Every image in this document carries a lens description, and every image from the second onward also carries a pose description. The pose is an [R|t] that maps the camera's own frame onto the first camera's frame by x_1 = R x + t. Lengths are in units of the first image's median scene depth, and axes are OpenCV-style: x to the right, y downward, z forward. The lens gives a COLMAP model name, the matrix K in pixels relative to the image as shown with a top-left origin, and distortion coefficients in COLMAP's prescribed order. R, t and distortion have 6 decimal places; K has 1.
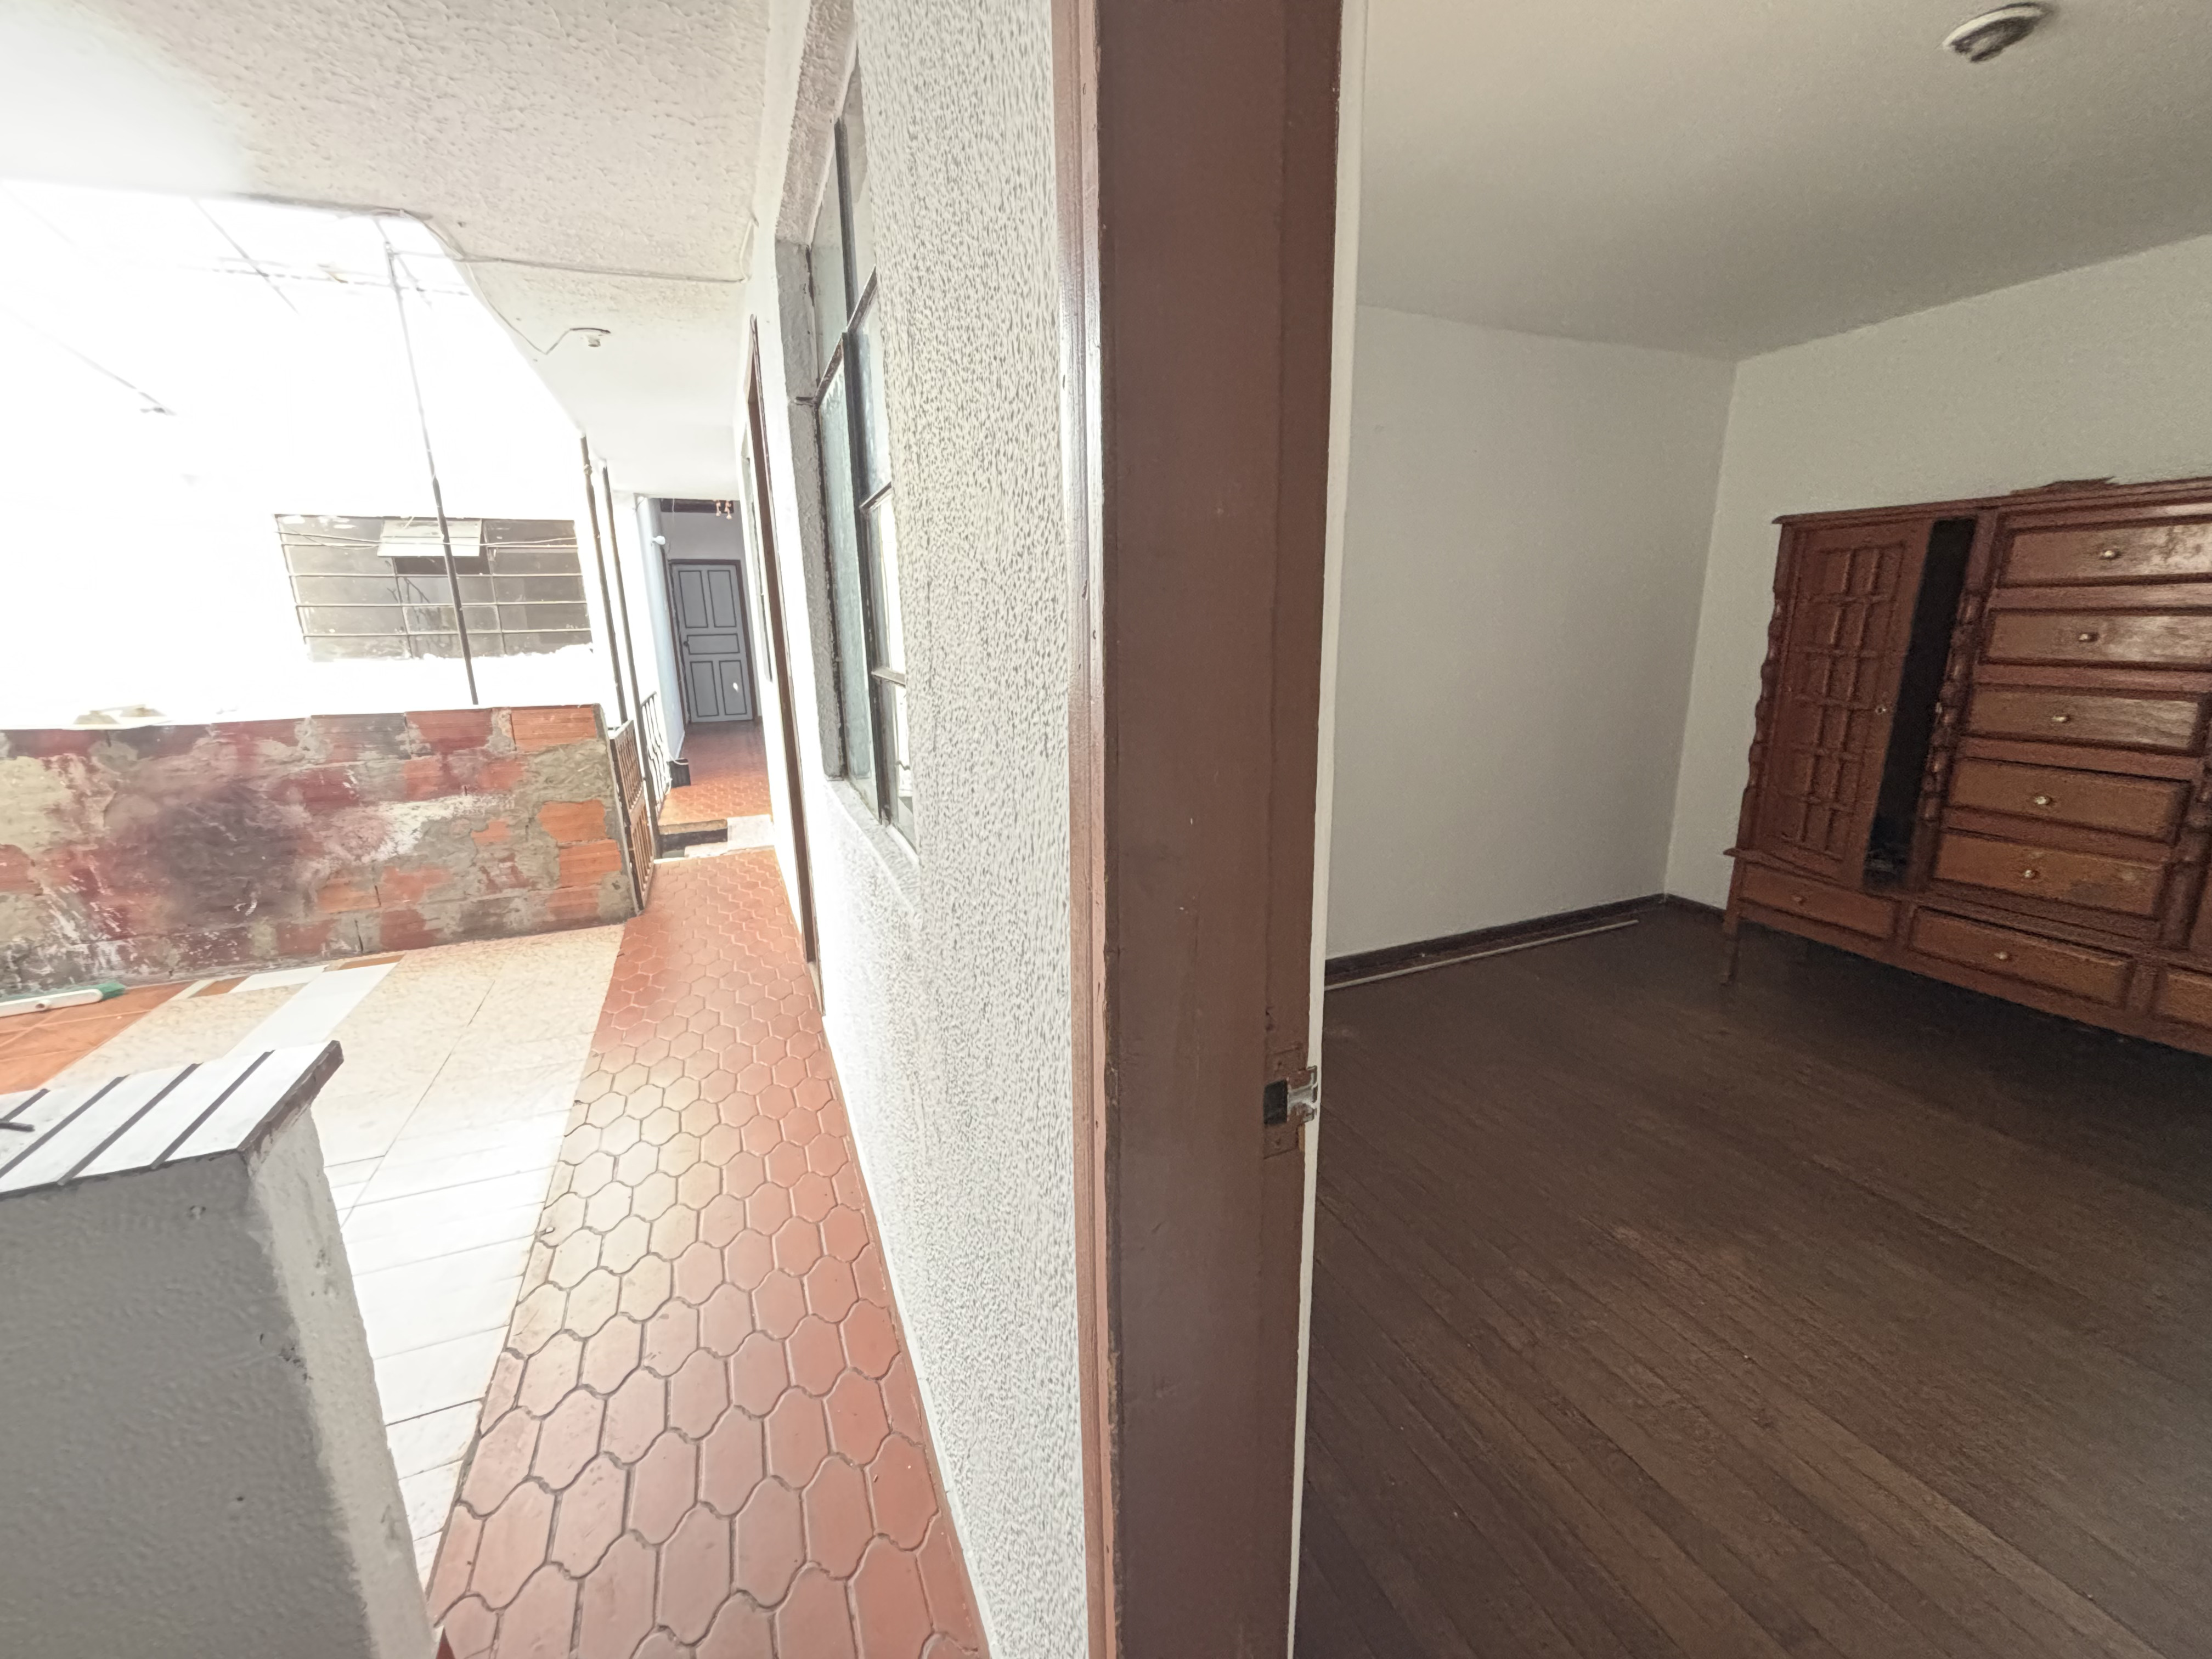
lens RADIAL K [[887.4, 0, 1109.4], [0, 887.4, 825.2], [0, 0, 1]] dist [0.001619, -0.000450]
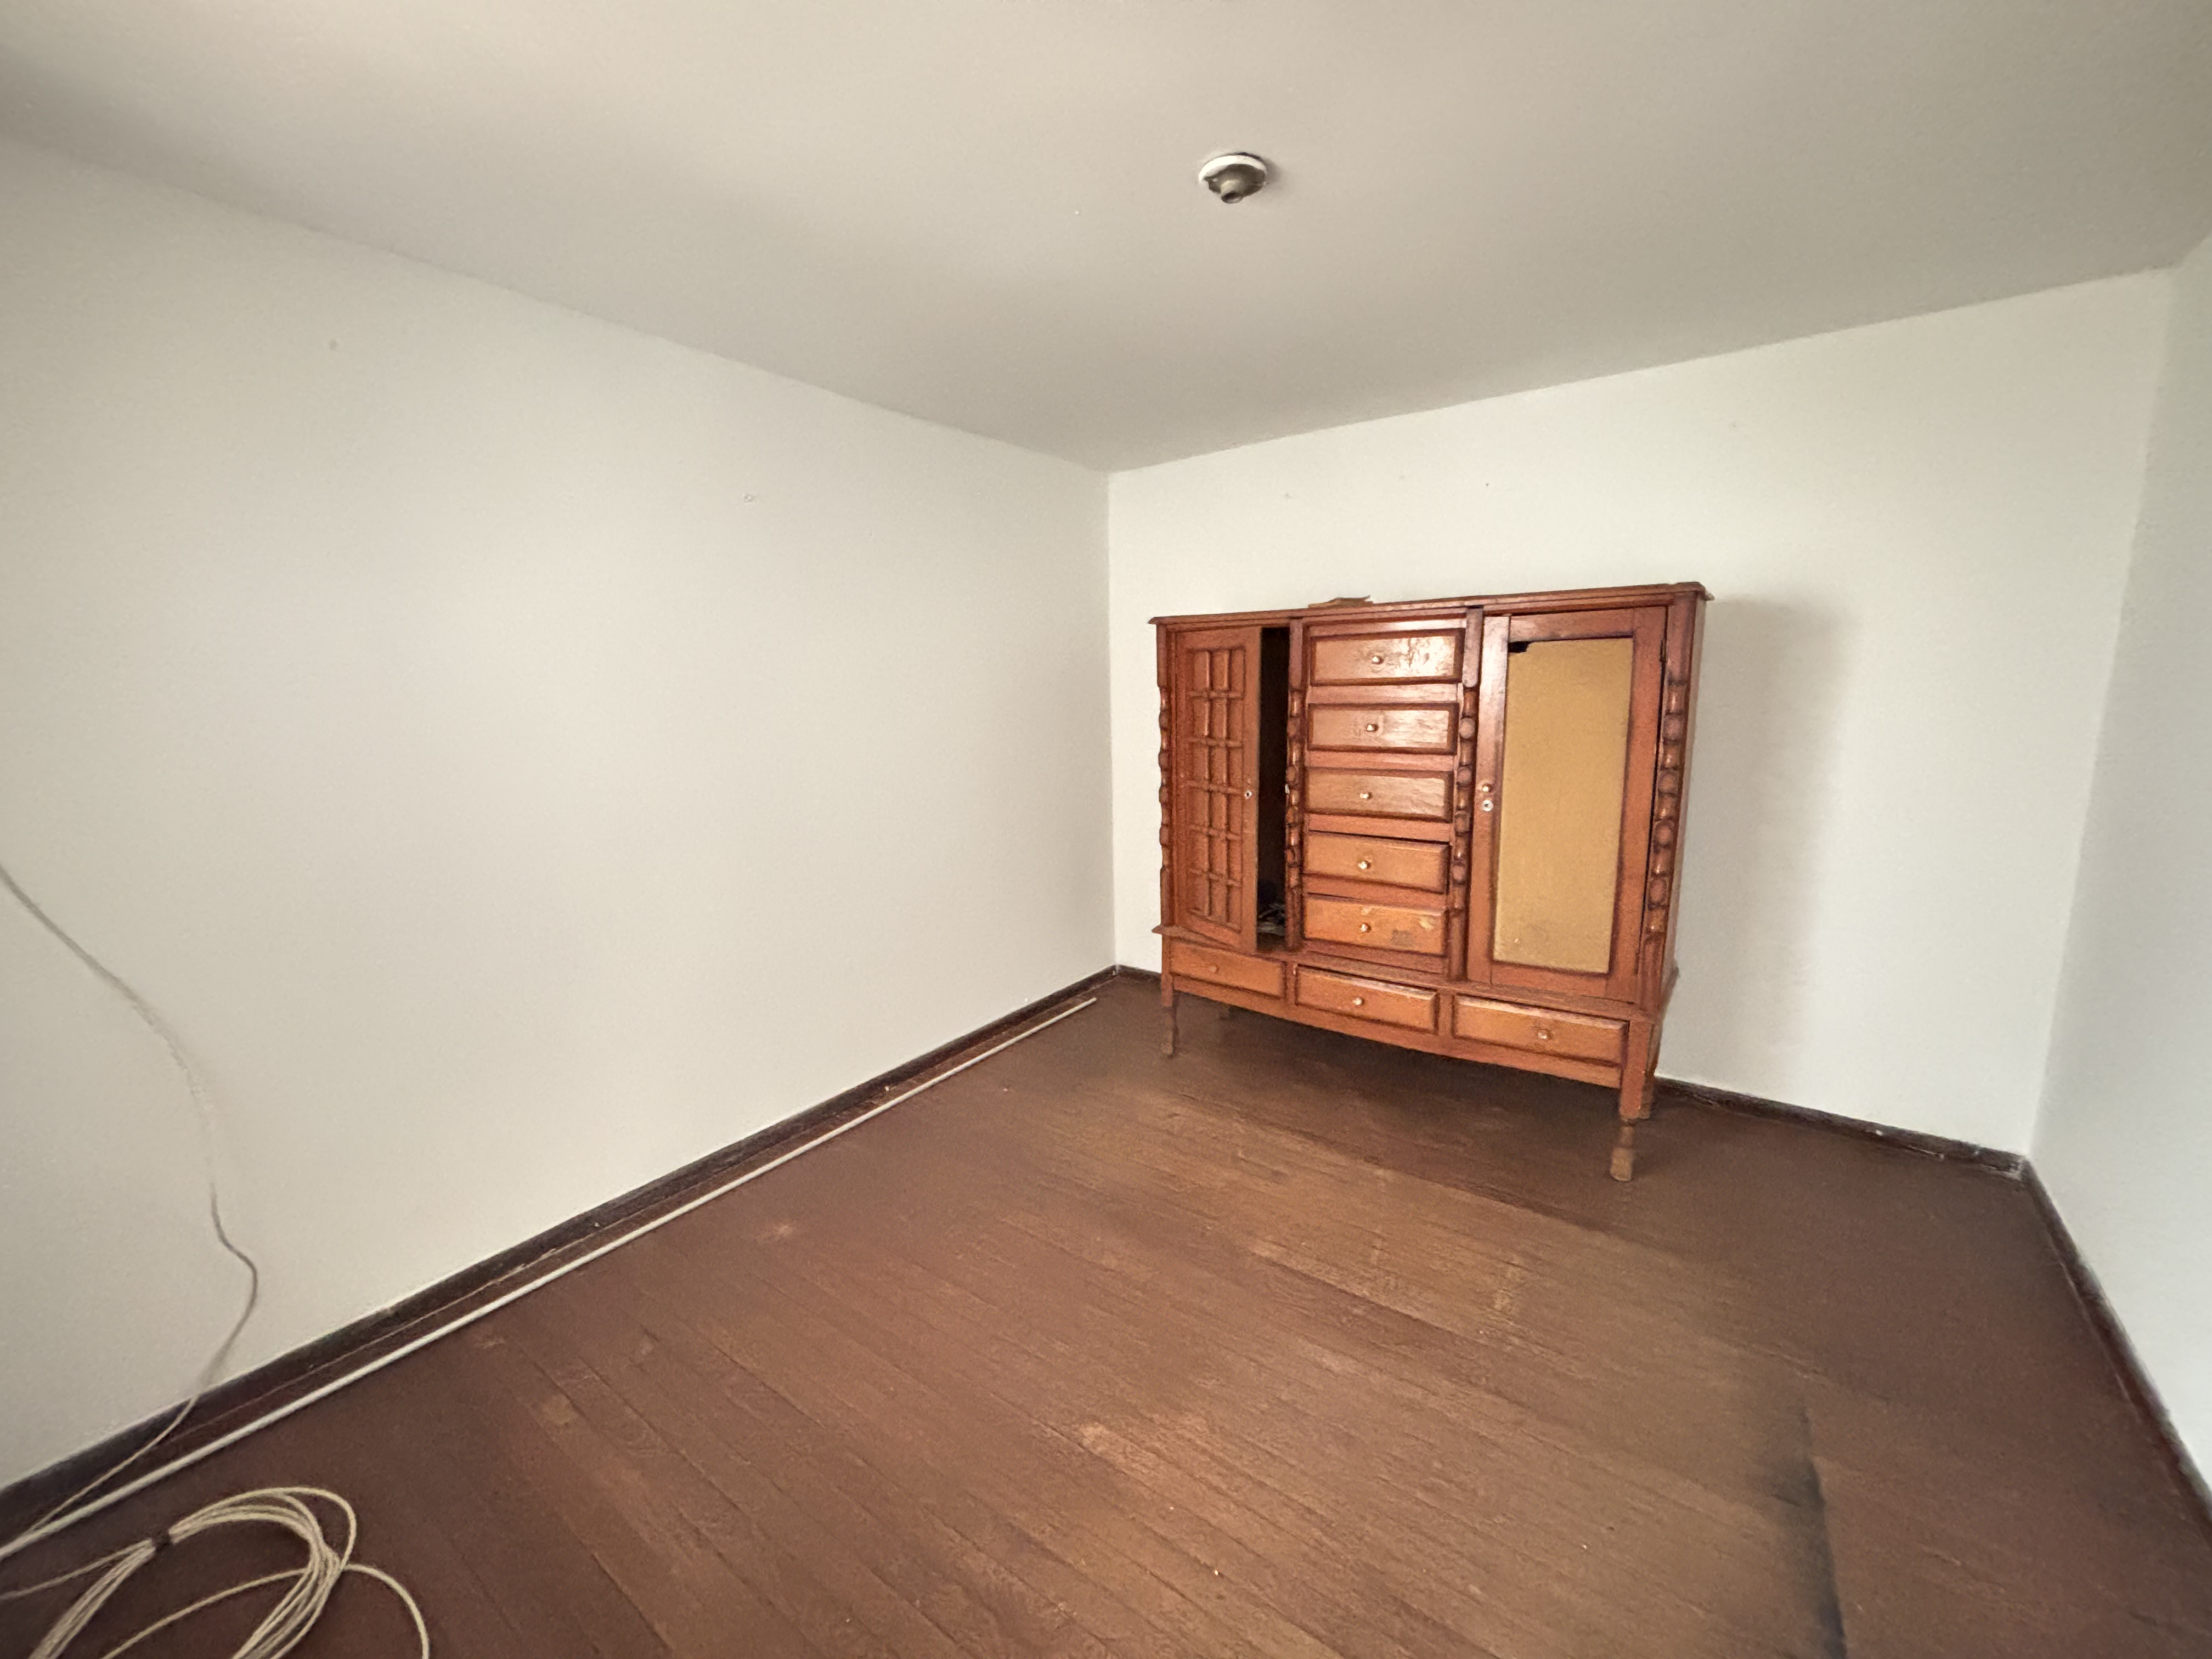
lens RADIAL K [[887.4, 0, 1095.7], [0, 887.4, 837.0], [0, 0, 1]] dist [0.001619, -0.000450]
pose [[0.861161, -0.089028, 0.500475, 0.156546], [0.126450, 0.991114, -0.041275, -0.057968], [-0.492353, 0.098830, 0.864766, 0.152248]]
